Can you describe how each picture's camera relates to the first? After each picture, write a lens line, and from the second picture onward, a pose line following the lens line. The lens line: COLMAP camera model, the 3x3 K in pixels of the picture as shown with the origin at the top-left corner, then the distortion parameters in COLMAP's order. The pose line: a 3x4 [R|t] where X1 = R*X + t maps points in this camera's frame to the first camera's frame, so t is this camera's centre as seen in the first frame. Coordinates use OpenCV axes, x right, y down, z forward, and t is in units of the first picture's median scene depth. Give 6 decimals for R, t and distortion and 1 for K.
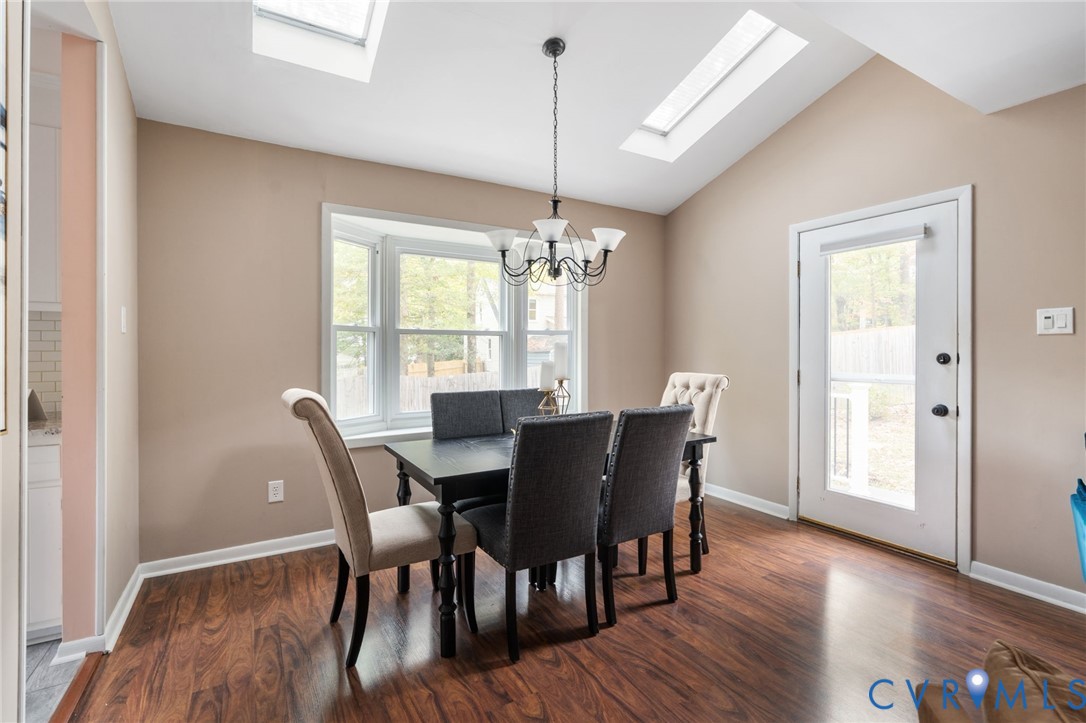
lens RADIAL K [[502.0, 0, 543.6], [0, 502.0, 347.1], [0, 0, 1]] dist [-0.000253, 0.000293]
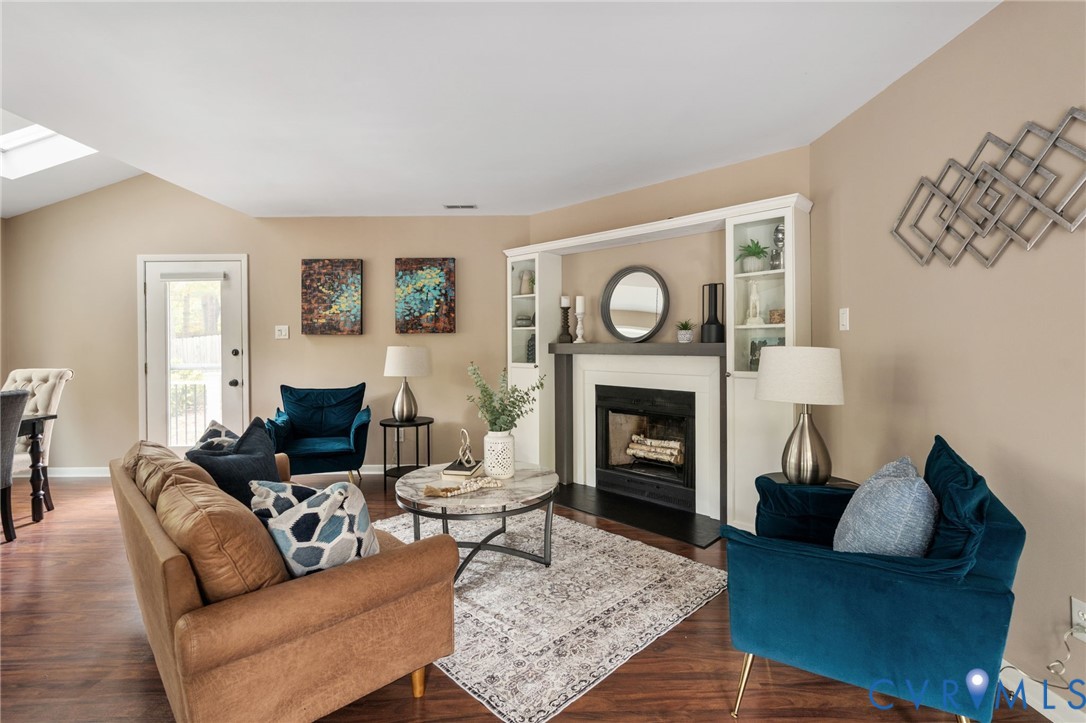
lens RADIAL K [[502.0, 0, 543.6], [0, 502.0, 347.1], [0, 0, 1]] dist [-0.000253, 0.000293]
pose [[0.503859, -0.010806, 0.863718, -0.149475], [0.007896, 0.999938, 0.007904, -0.000396], [-0.863750, 0.002837, 0.503913, -0.764120]]
